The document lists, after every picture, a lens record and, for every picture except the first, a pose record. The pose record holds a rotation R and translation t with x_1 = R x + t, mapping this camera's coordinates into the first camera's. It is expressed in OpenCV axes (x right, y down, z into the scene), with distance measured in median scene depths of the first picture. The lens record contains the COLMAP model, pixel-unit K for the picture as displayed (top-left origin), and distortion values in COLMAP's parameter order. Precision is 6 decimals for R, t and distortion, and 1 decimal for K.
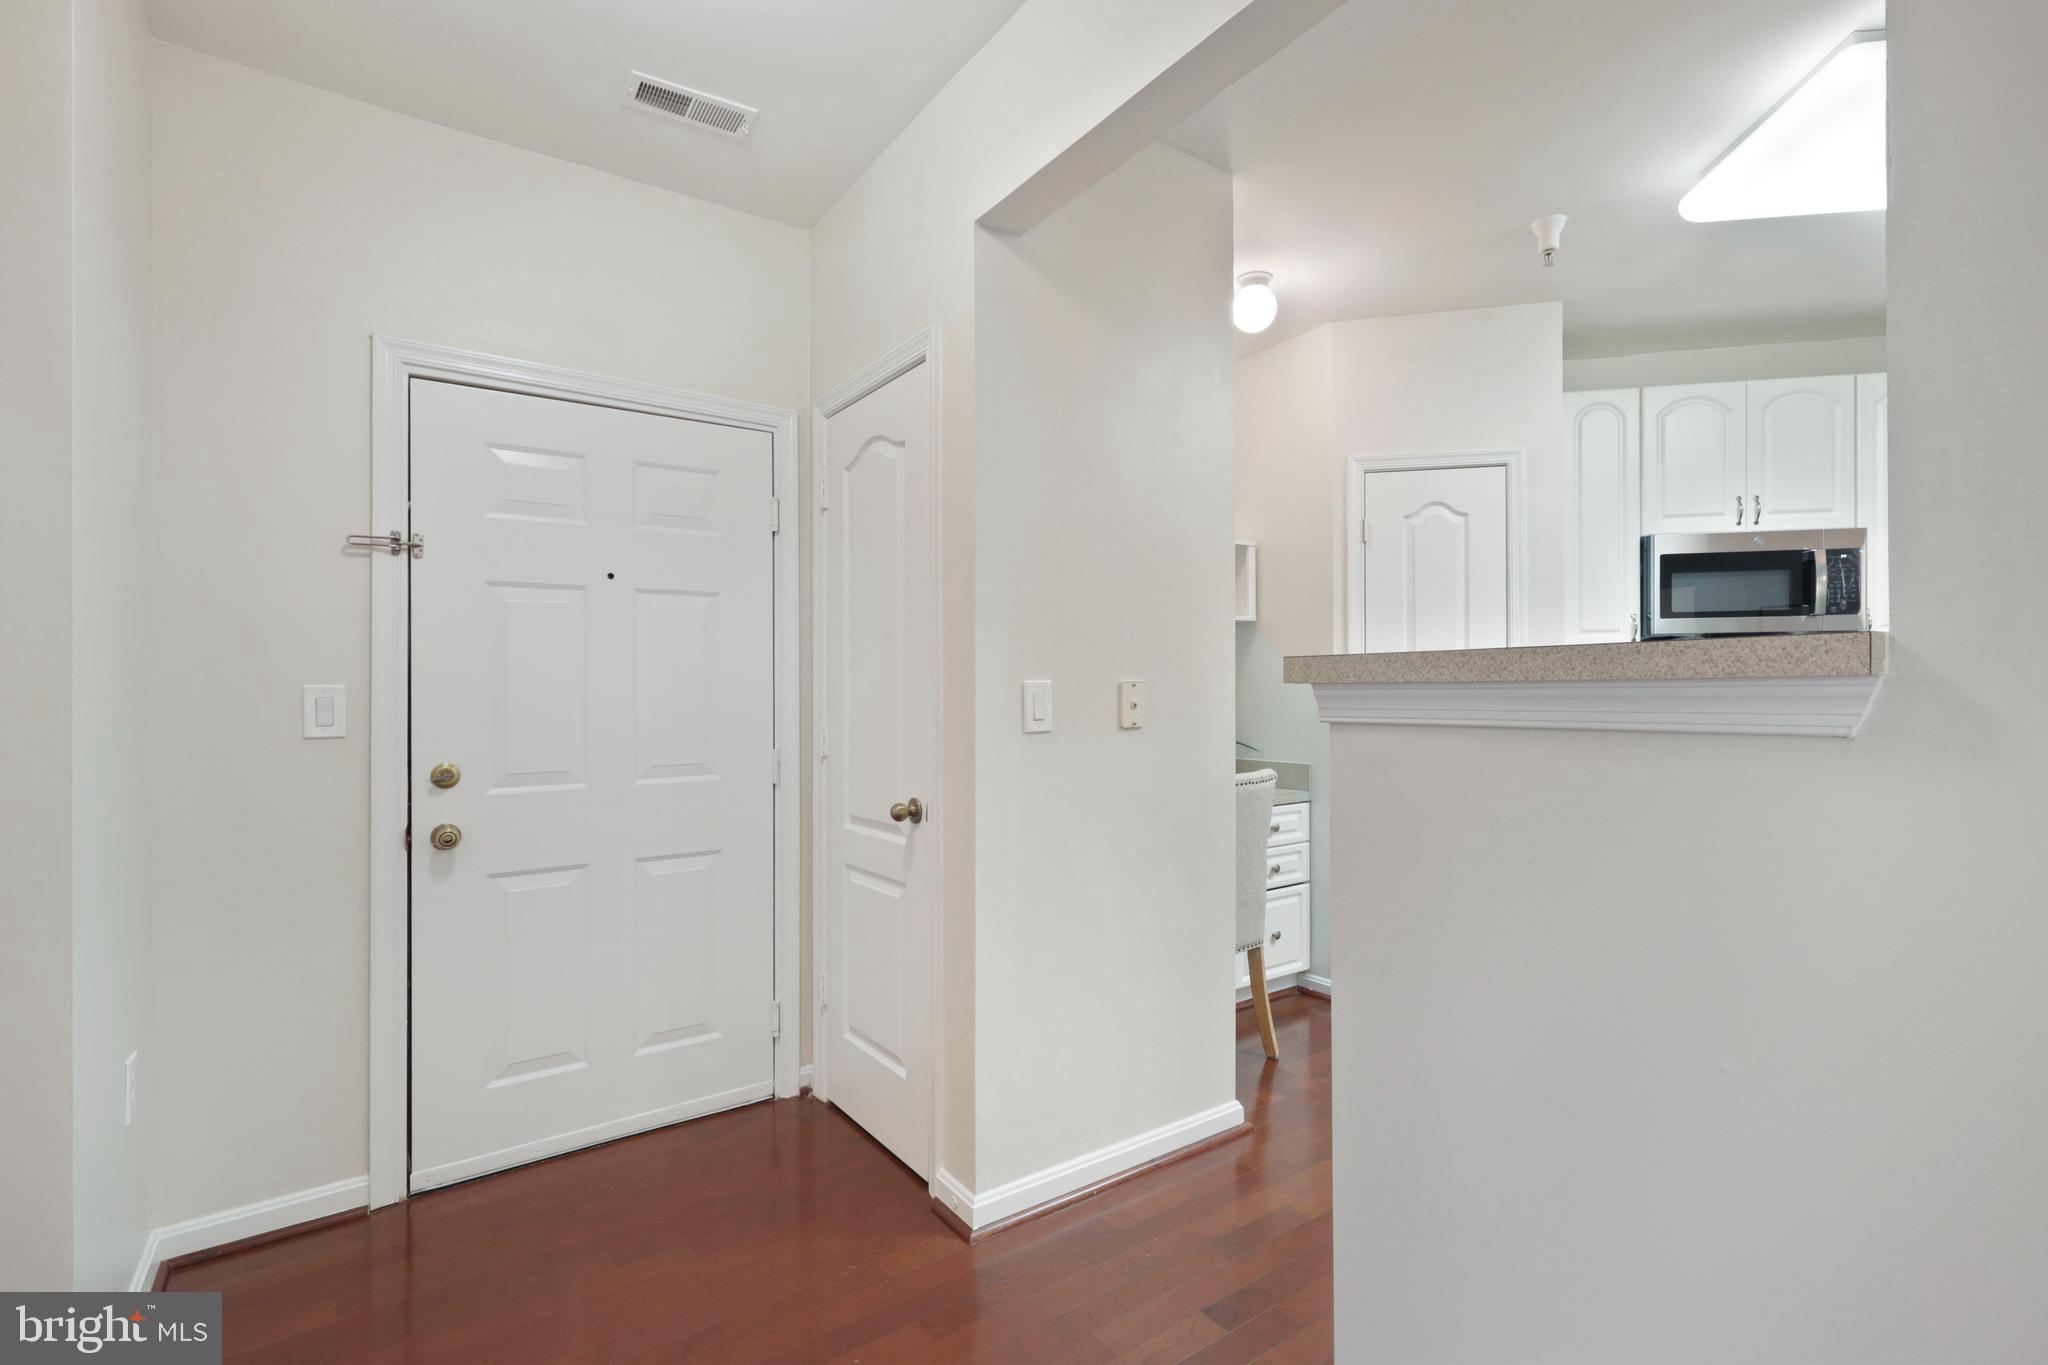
lens RADIAL K [[960.9, 0, 1026.9], [0, 960.9, 668.7], [0, 0, 1]] dist [-0.001013, -0.000115]
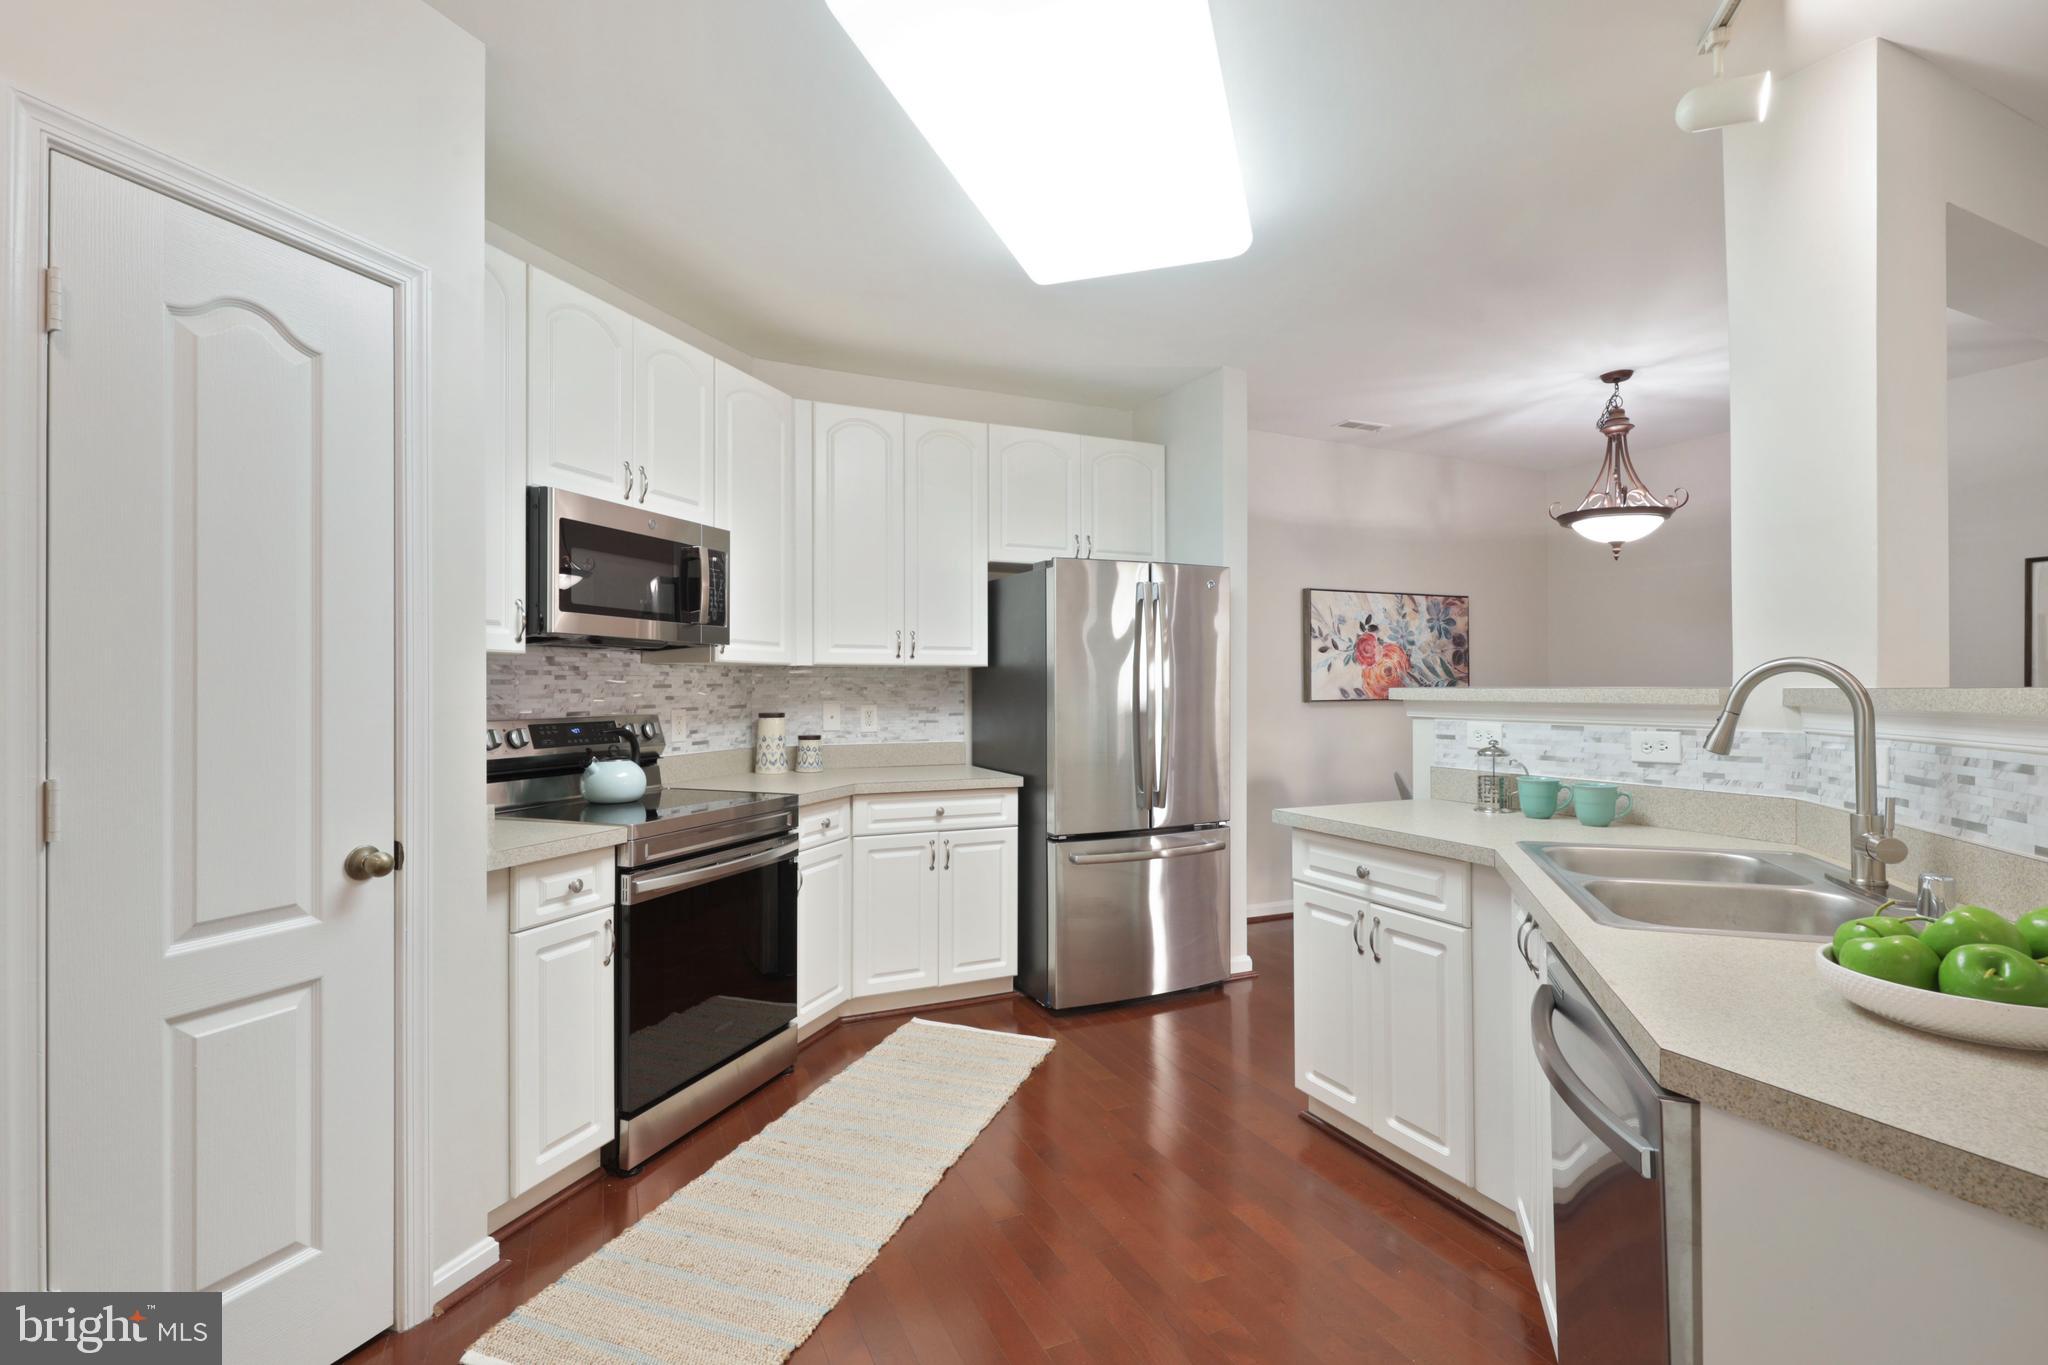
lens RADIAL K [[922.5, 0, 1076.1], [0, 922.5, 687.0], [0, 0, 1]] dist [-0.000330, 0.000076]
pose [[0.170699, 0.012306, 0.985246, 0.086218], [-0.020728, 0.999746, -0.008896, -0.001188], [-0.985105, -0.018903, 0.170911, 0.533701]]
